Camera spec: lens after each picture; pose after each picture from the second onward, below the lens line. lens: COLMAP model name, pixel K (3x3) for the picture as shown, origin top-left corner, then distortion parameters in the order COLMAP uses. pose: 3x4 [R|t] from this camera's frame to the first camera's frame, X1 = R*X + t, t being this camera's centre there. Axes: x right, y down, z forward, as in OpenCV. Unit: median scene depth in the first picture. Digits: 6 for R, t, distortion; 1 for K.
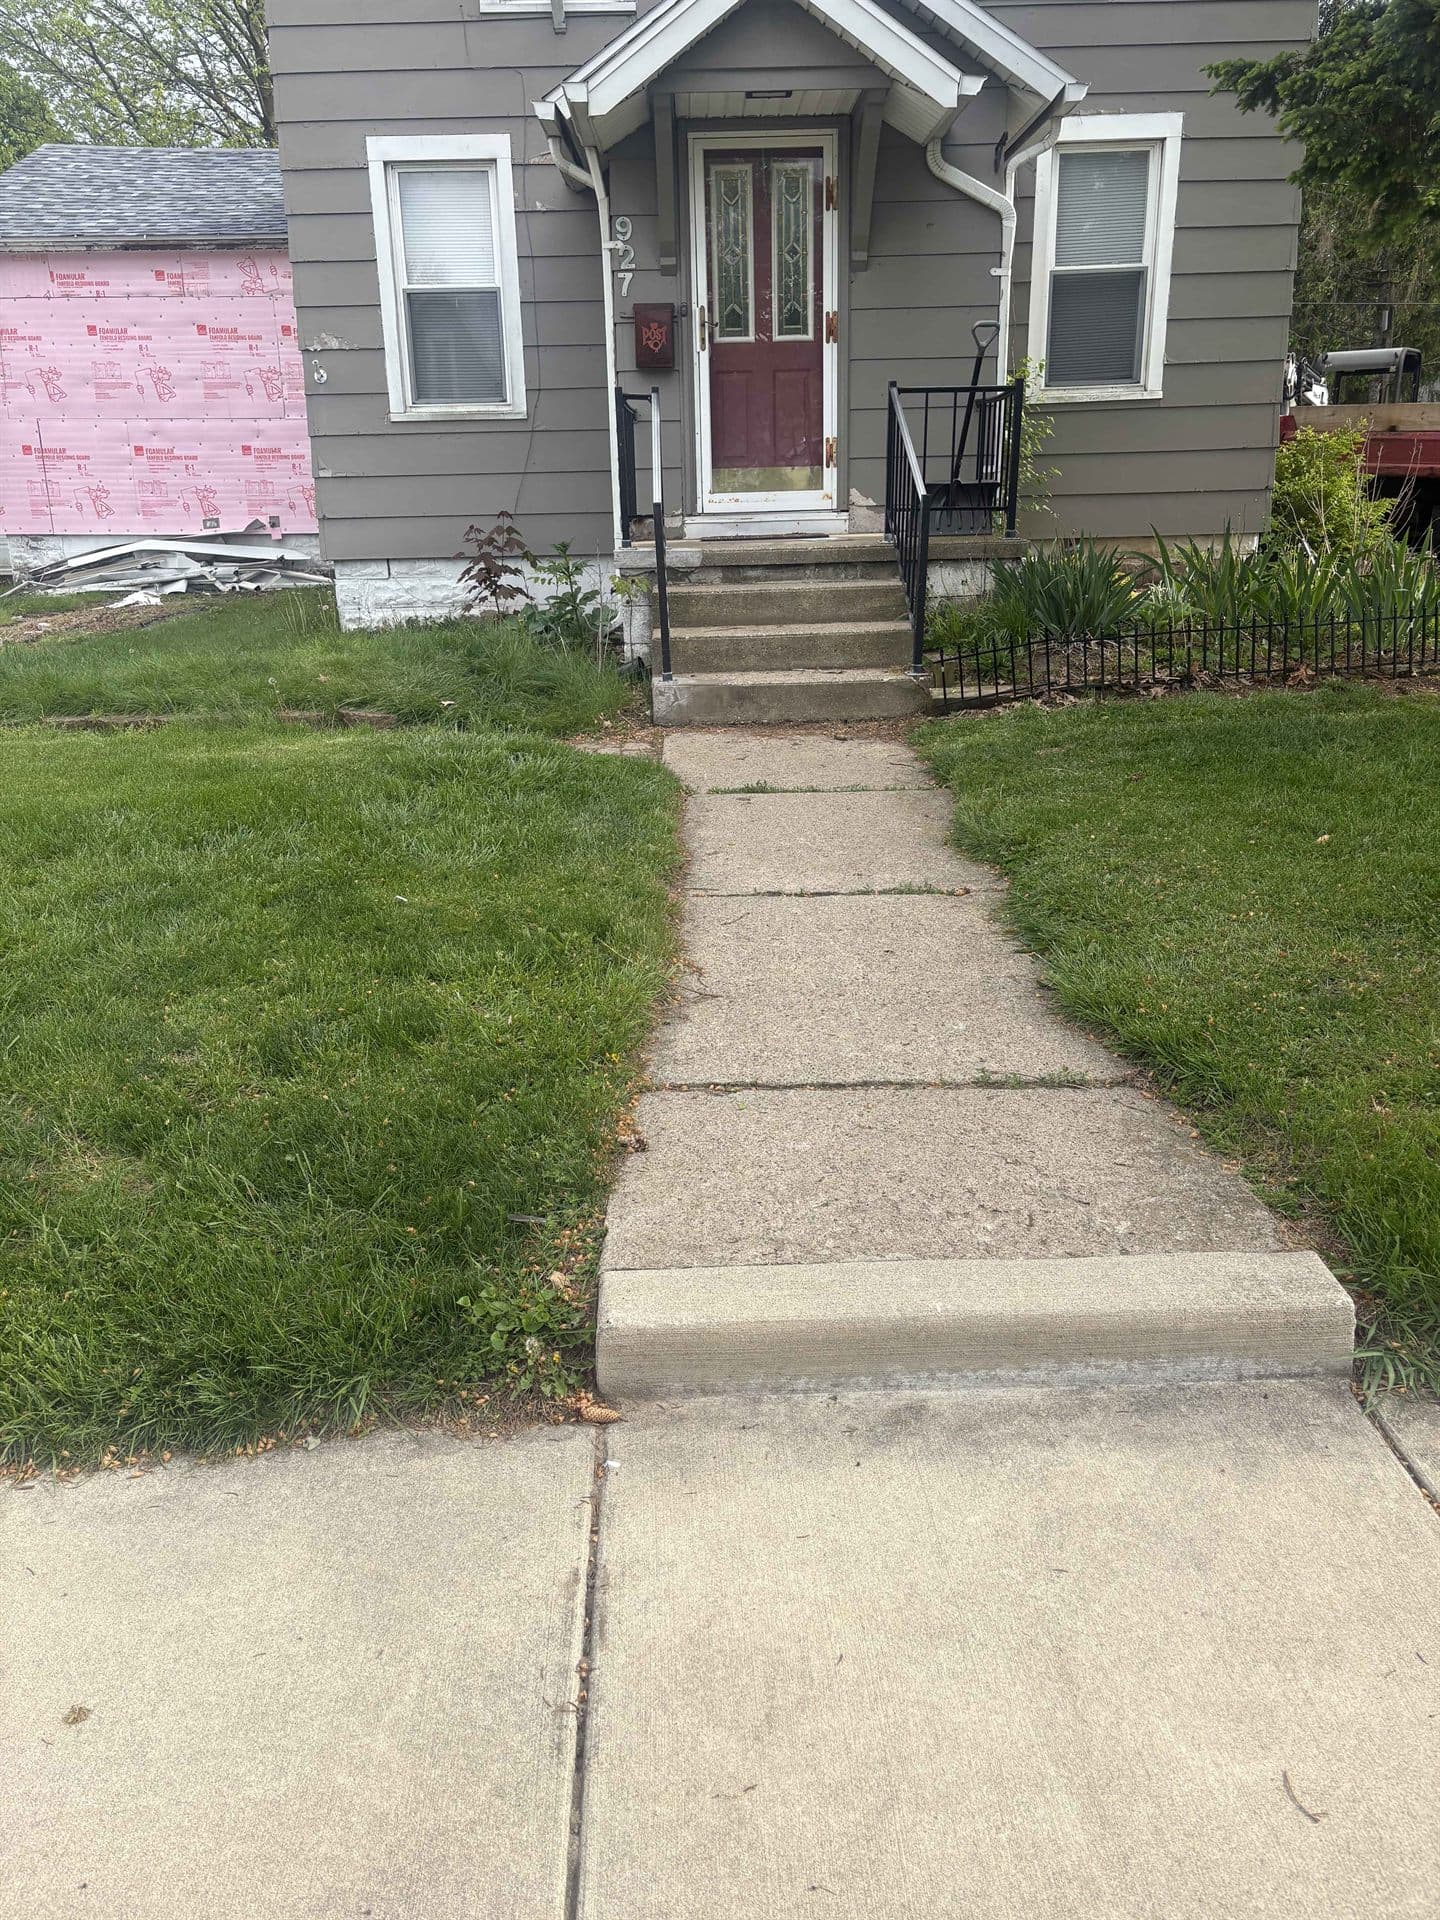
lens RADIAL K [[1399.7, 0, 720.0], [0, 1399.7, 960.0], [0, 0, 1]] dist [-0.004269, 0.008522]
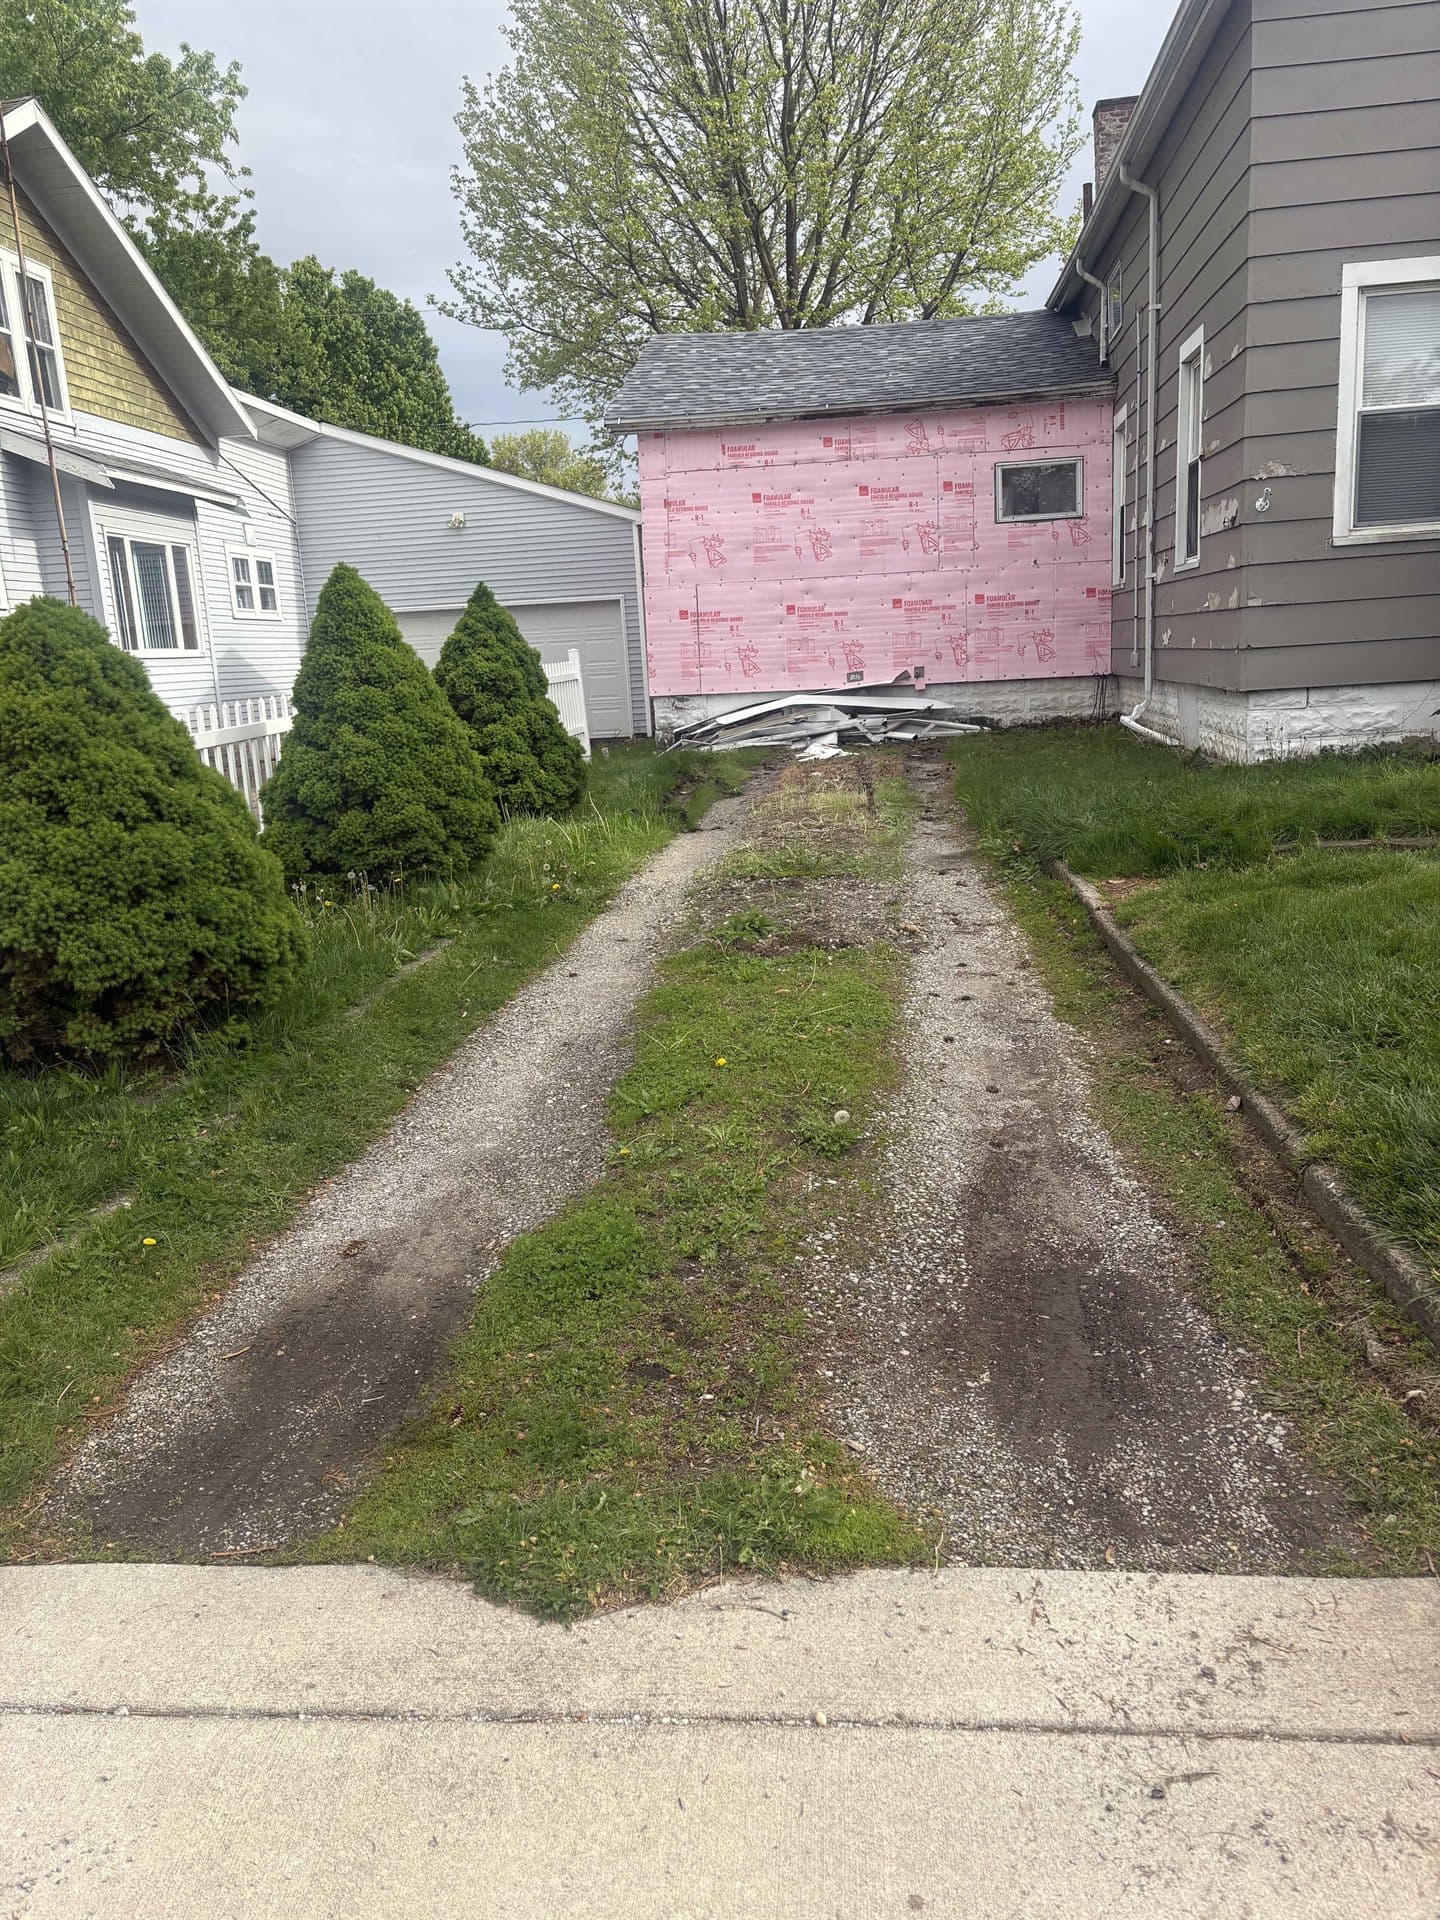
lens RADIAL K [[1399.7, 0, 720.0], [0, 1399.7, 960.0], [0, 0, 1]] dist [-0.004269, 0.008522]
pose [[0.992701, -0.022185, -0.118541, -0.358814], [0.008996, 0.993817, -0.110662, -0.000237], [0.120263, 0.108788, 0.986763, 0.021886]]
